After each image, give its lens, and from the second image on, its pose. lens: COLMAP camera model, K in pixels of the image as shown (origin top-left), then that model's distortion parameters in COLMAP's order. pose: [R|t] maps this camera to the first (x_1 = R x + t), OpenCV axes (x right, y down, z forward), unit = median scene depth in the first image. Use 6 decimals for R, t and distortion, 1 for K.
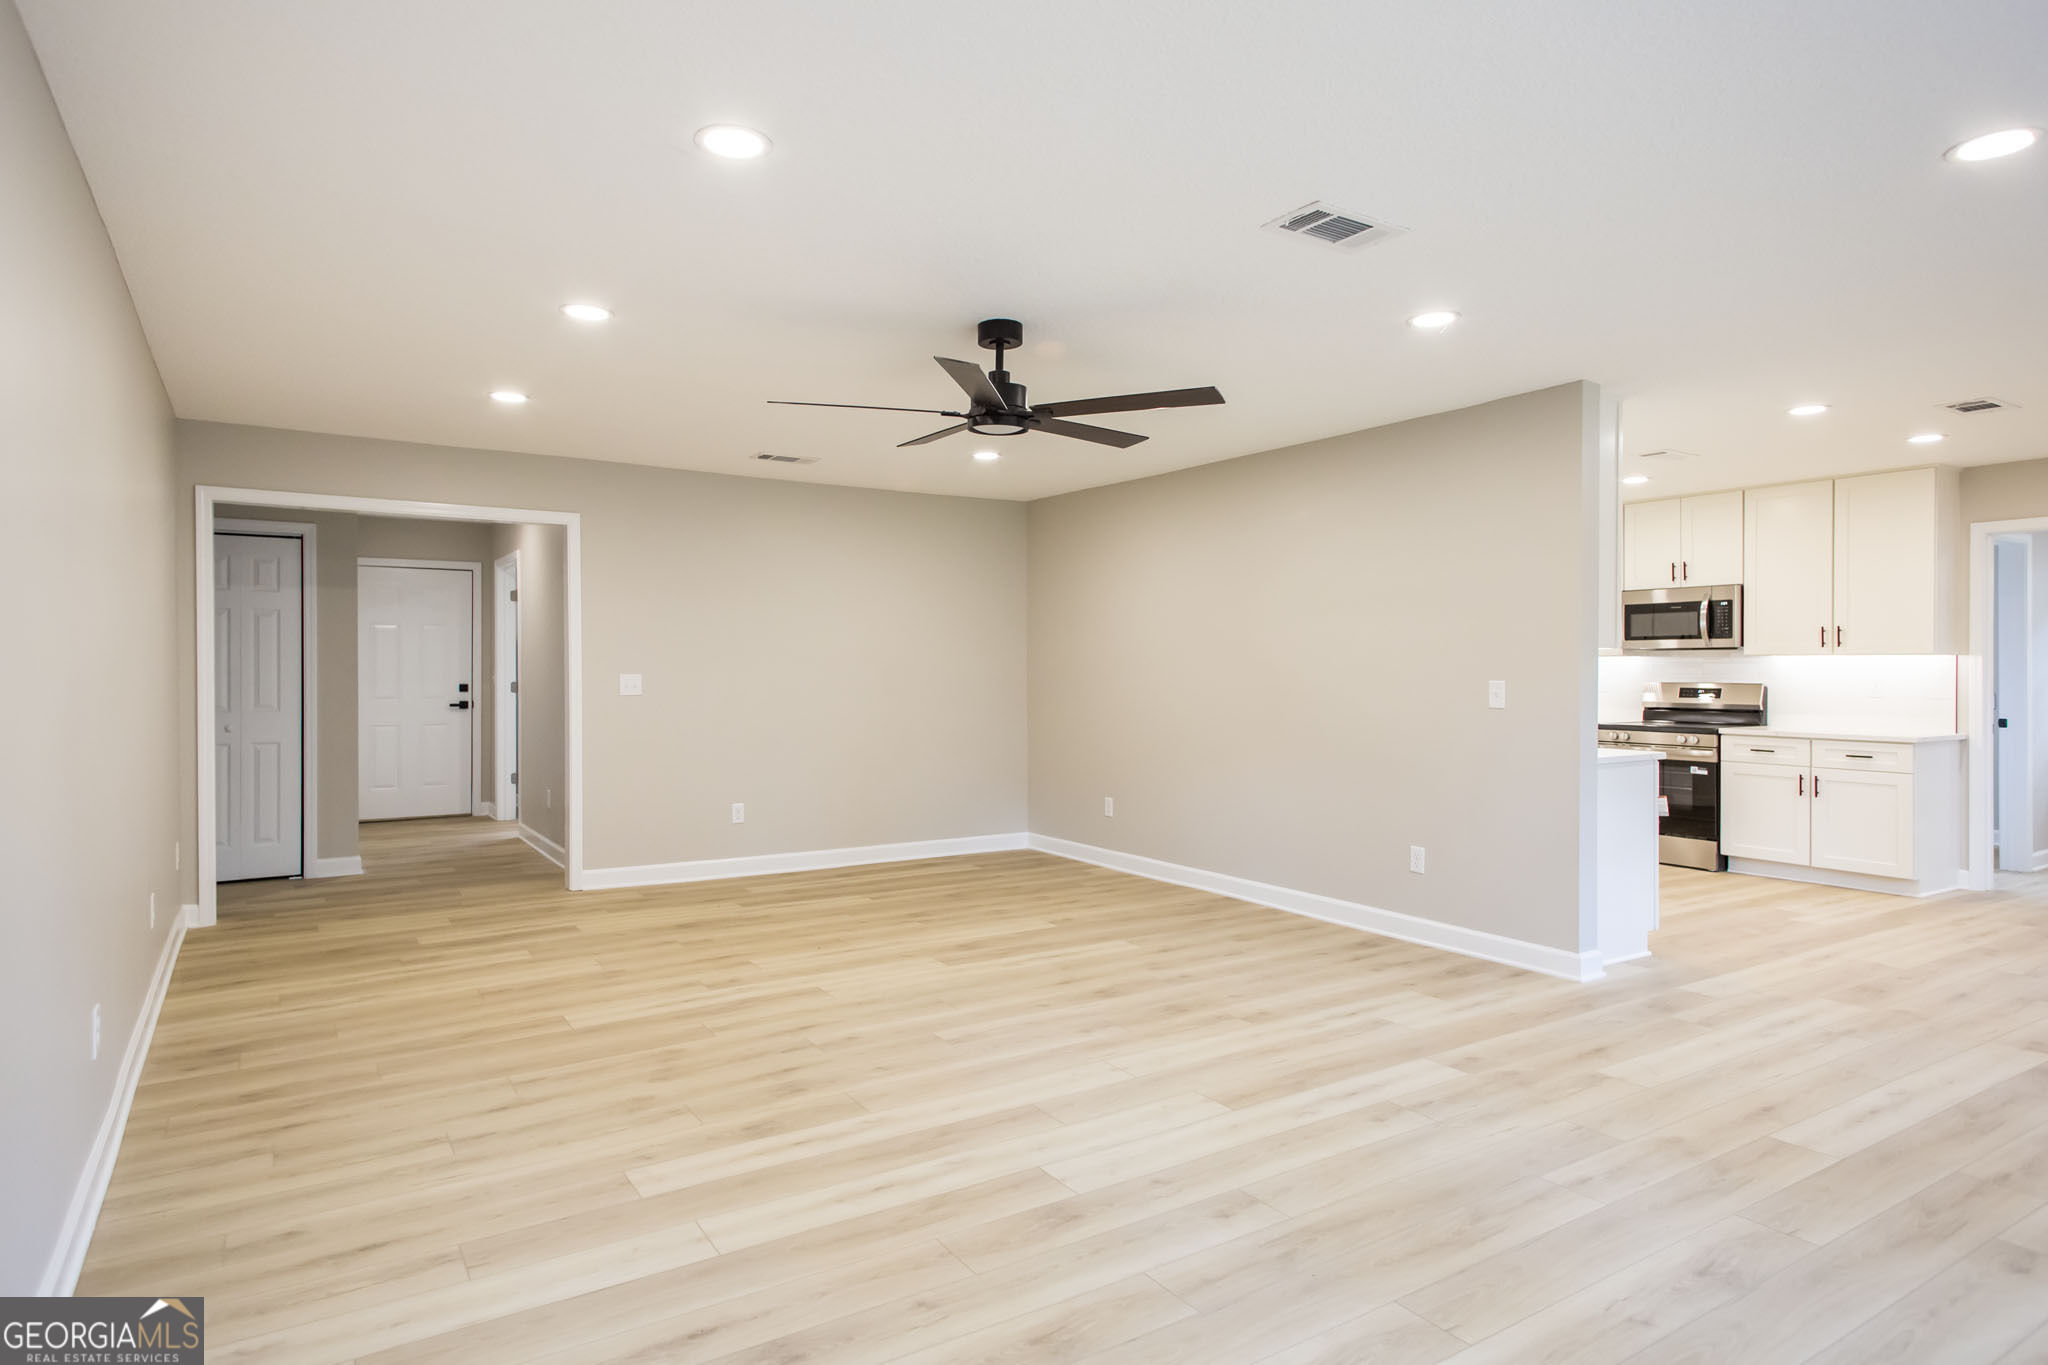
lens RADIAL K [[1171.1, 0, 1022.3], [0, 1171.1, 722.6], [0, 0, 1]] dist [0.001741, -0.000031]
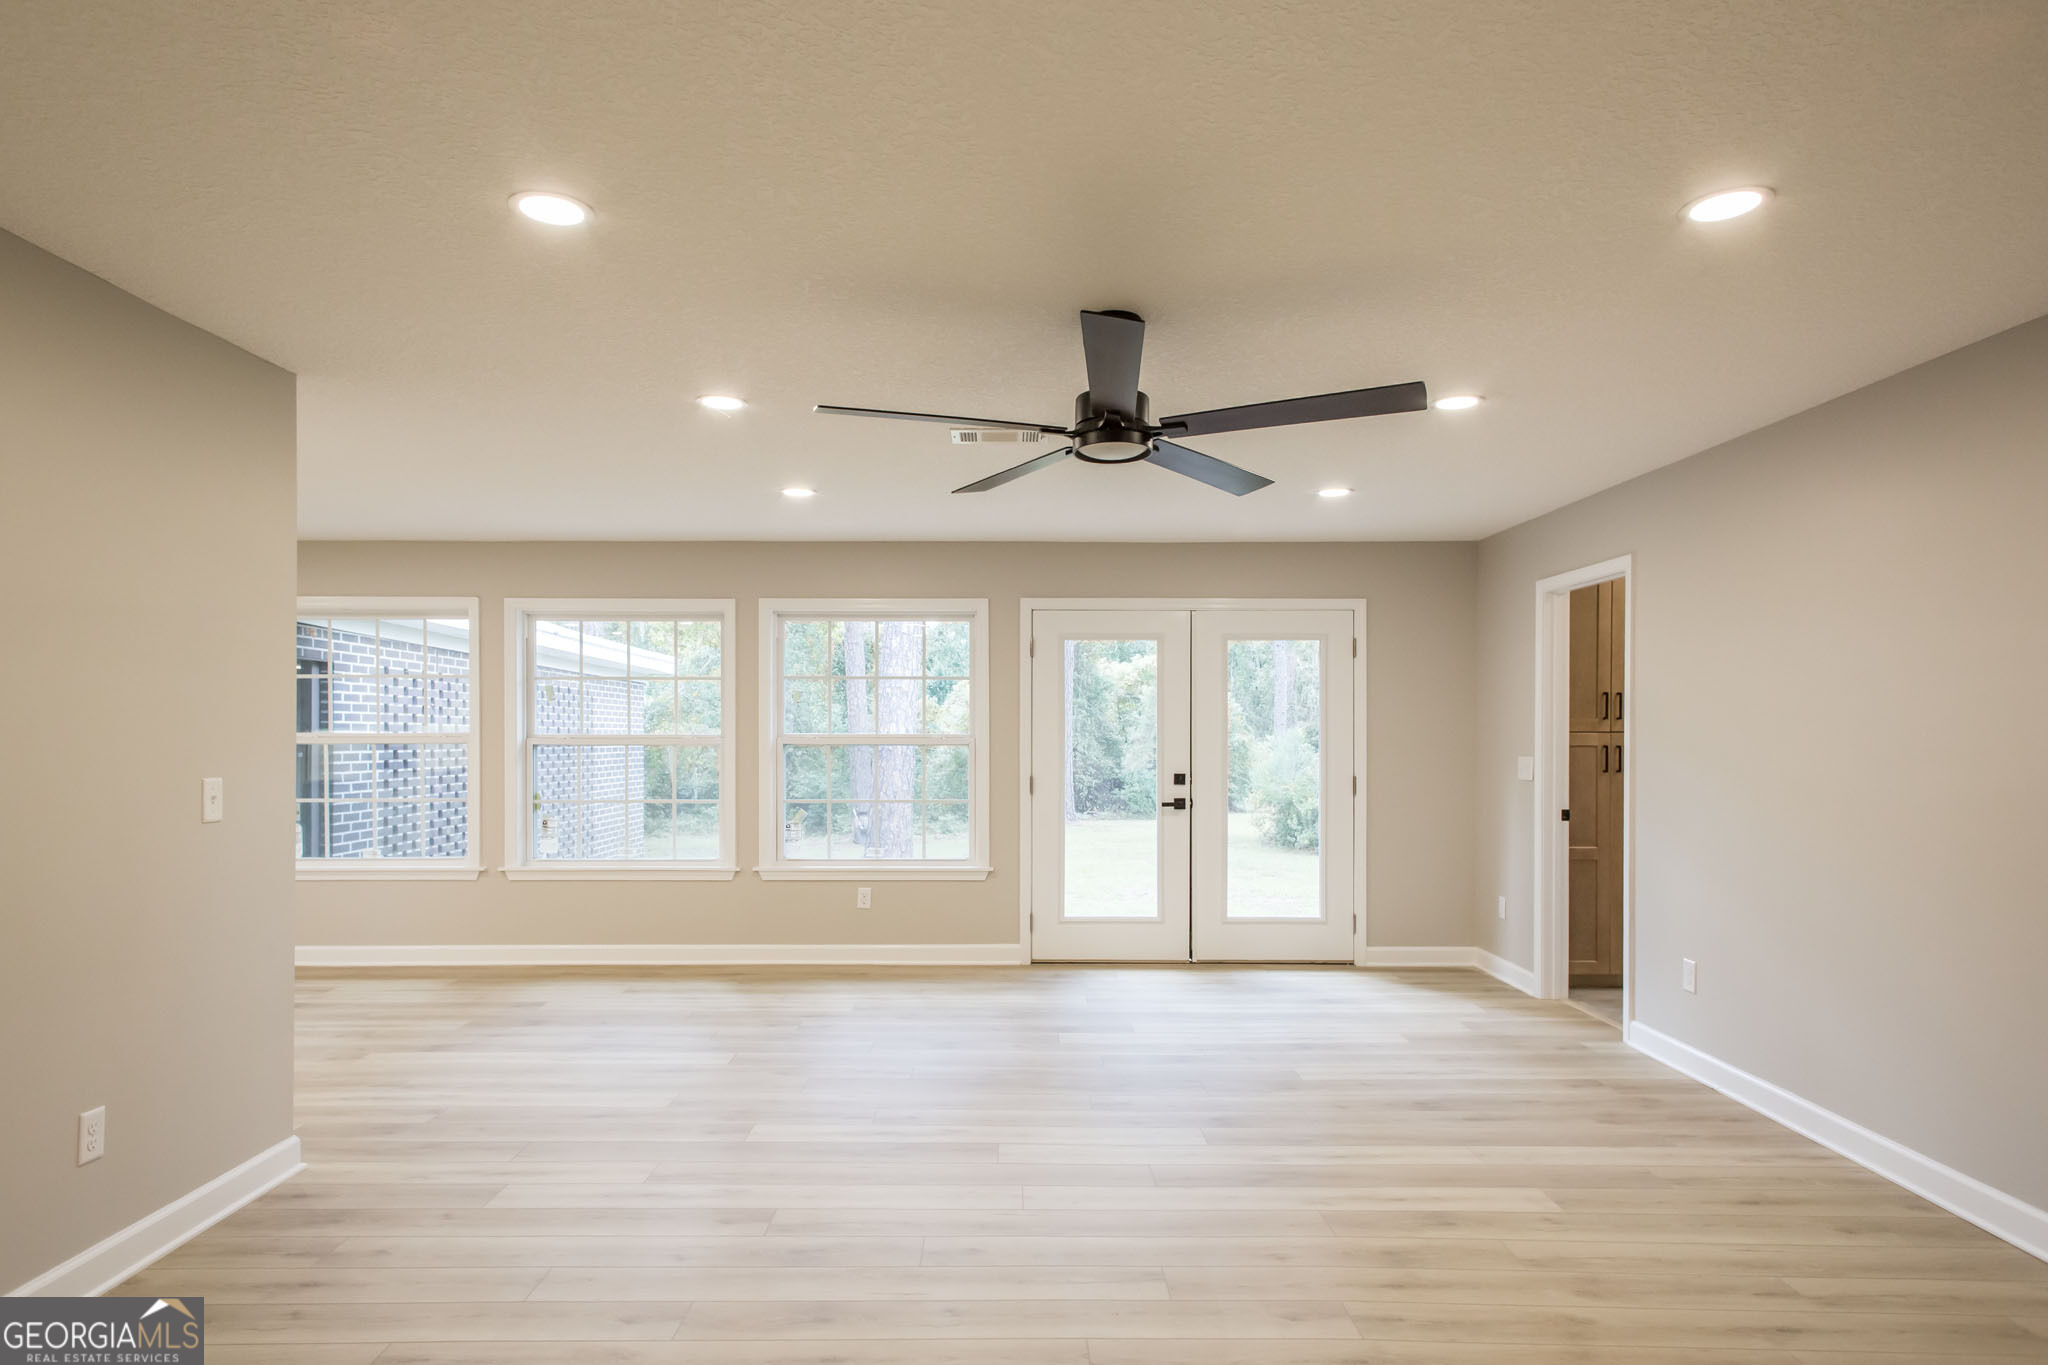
lens RADIAL K [[1163.6, 0, 982.0], [0, 1163.6, 743.6], [0, 0, 1]] dist [0.045624, -0.000201]
pose [[-0.827647, -0.009162, 0.561175, -0.403170], [0.021167, 0.998646, 0.047522, -0.103174], [-0.560850, 0.051210, -0.826332, 1.764163]]
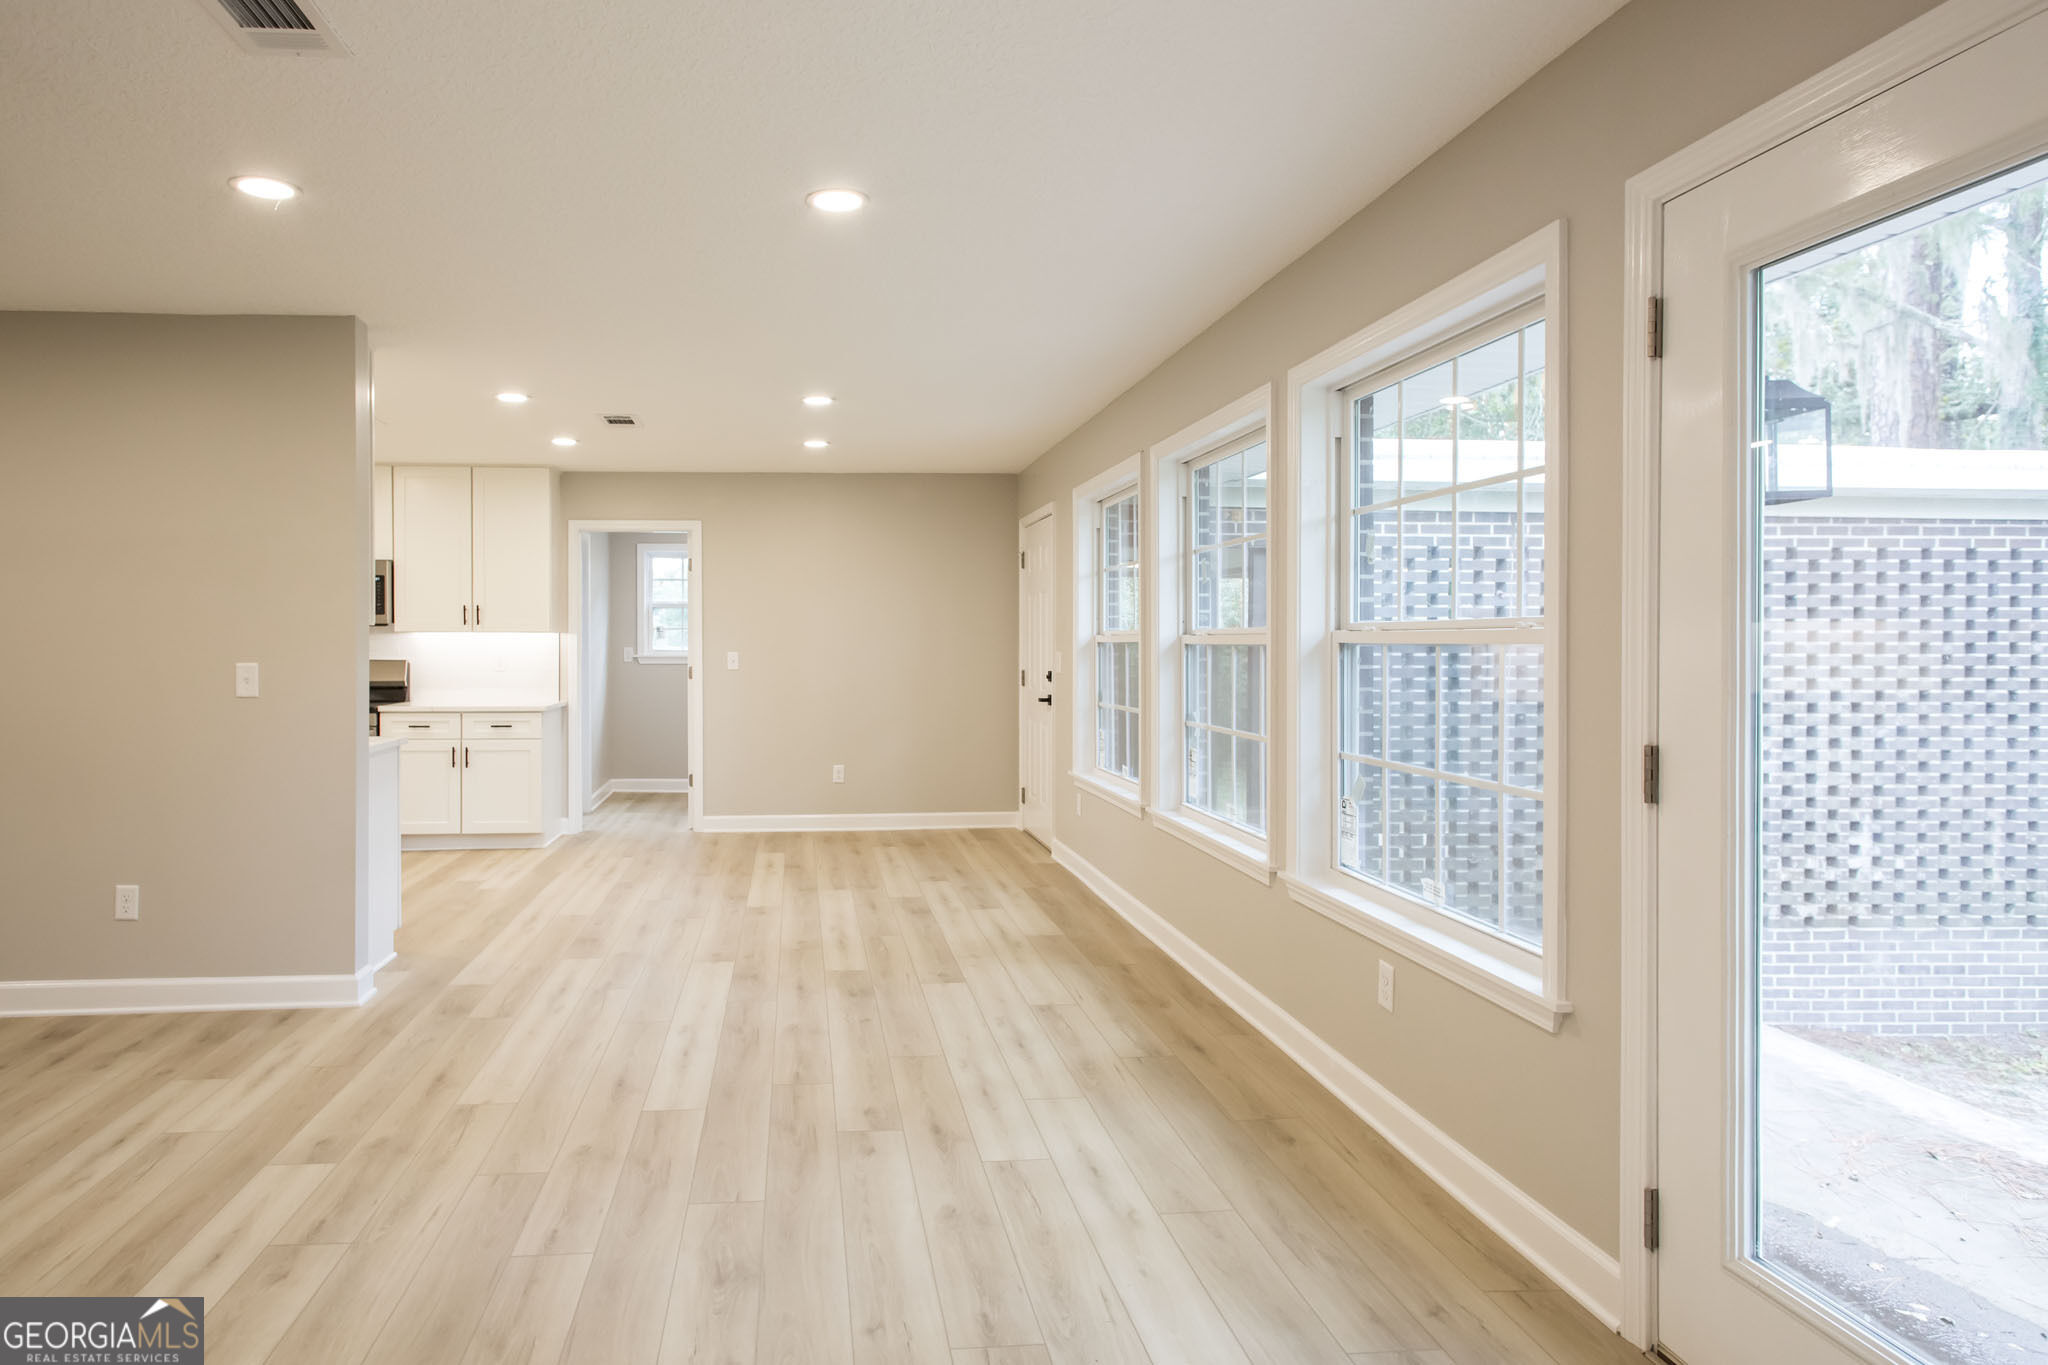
lens RADIAL K [[1189.7, 0, 1024.0], [0, 1189.7, 682.5], [0, 0, 1]] dist [0.013580, -0.000620]
pose [[0.473663, -0.028161, 0.880256, -0.092679], [0.040118, 0.999141, 0.010377, -0.012656], [-0.879792, 0.030399, 0.474386, 0.186568]]
